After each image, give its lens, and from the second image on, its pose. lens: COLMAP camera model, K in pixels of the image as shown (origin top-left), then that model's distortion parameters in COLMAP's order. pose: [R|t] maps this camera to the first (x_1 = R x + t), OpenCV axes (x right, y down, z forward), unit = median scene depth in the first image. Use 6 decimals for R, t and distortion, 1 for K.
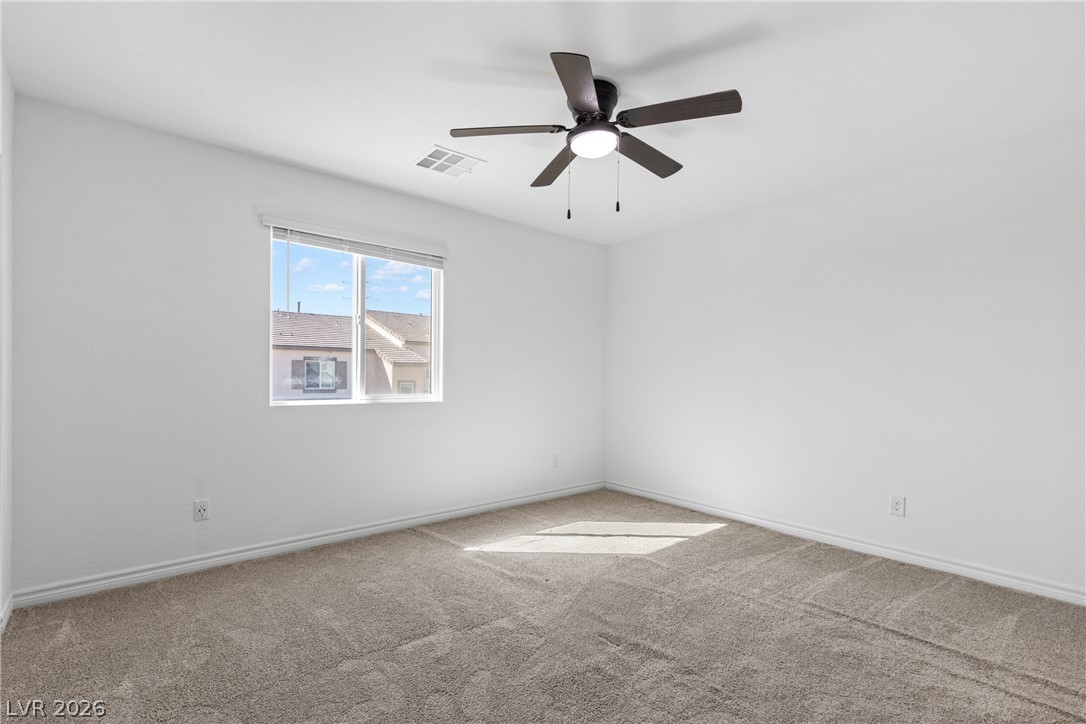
lens RADIAL K [[499.1, 0, 545.9], [0, 499.1, 366.7], [0, 0, 1]] dist [0.019017, -0.000417]
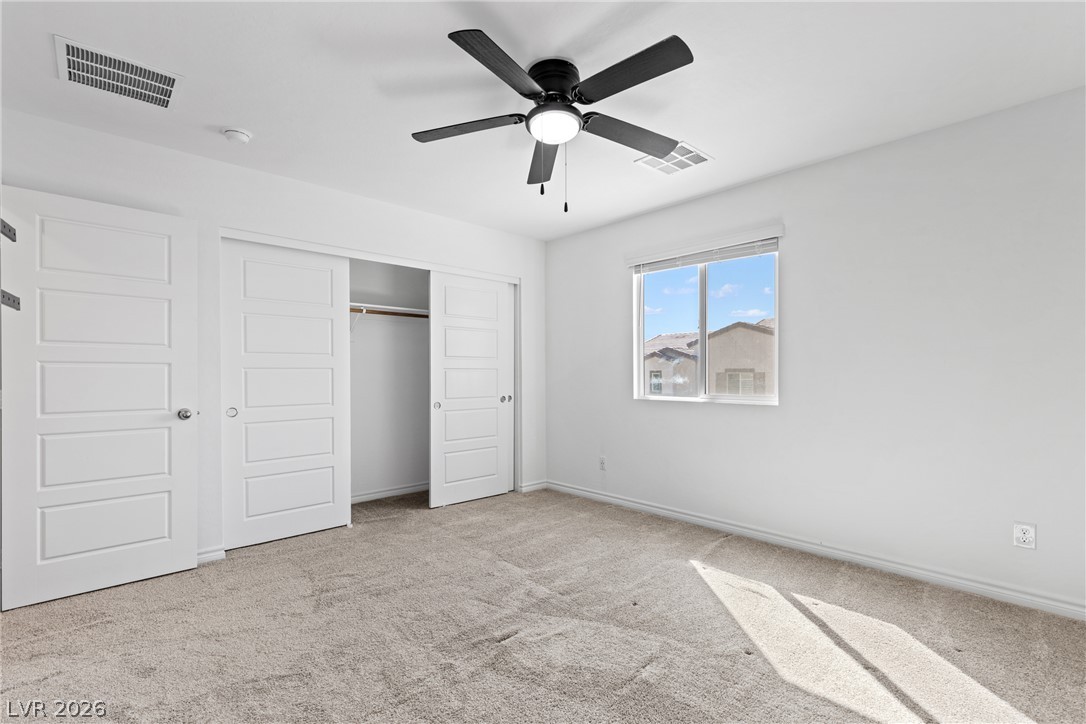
lens RADIAL K [[499.1, 0, 558.8], [0, 499.1, 370.6], [0, 0, 1]] dist [0.019017, -0.000417]
pose [[0.056330, -0.018752, -0.998236, 0.750022], [0.020456, 0.999635, -0.017624, 0.020799], [0.998203, -0.019427, 0.056693, 0.691434]]
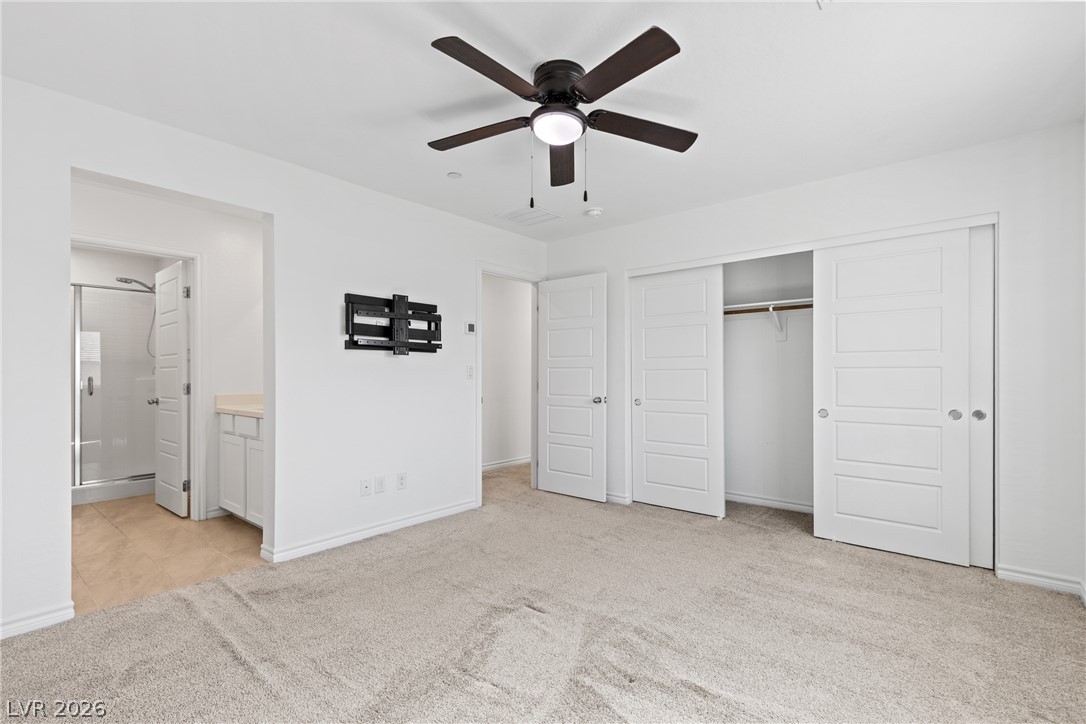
lens RADIAL K [[499.1, 0, 542.7], [0, 499.1, 367.7], [0, 0, 1]] dist [0.019017, -0.000417]
pose [[-0.986683, -0.013196, -0.162119, 0.203683], [-0.008115, 0.999456, -0.031963, 0.024517], [0.162453, -0.030222, -0.986253, 1.388513]]
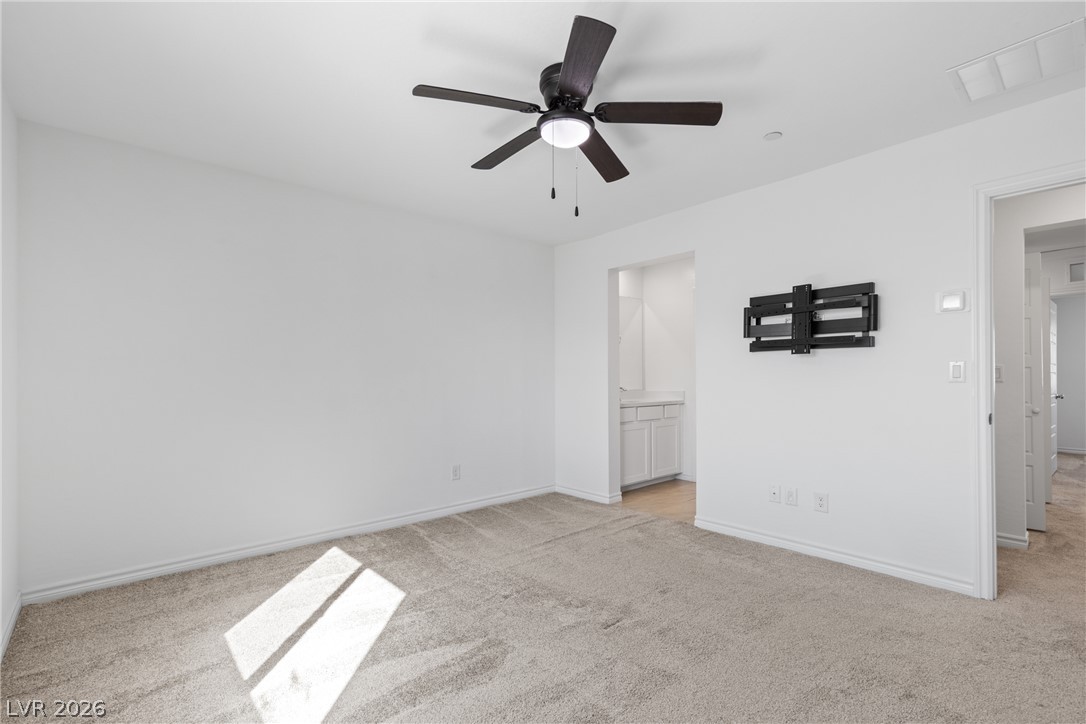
lens RADIAL K [[499.1, 0, 544.8], [0, 499.1, 373.4], [0, 0, 1]] dist [0.019017, -0.000417]
pose [[-0.019139, -0.005065, 0.999804, -0.615922], [-0.012560, 0.999909, 0.004825, 0.002376], [-0.999738, -0.012465, -0.019201, 0.764693]]
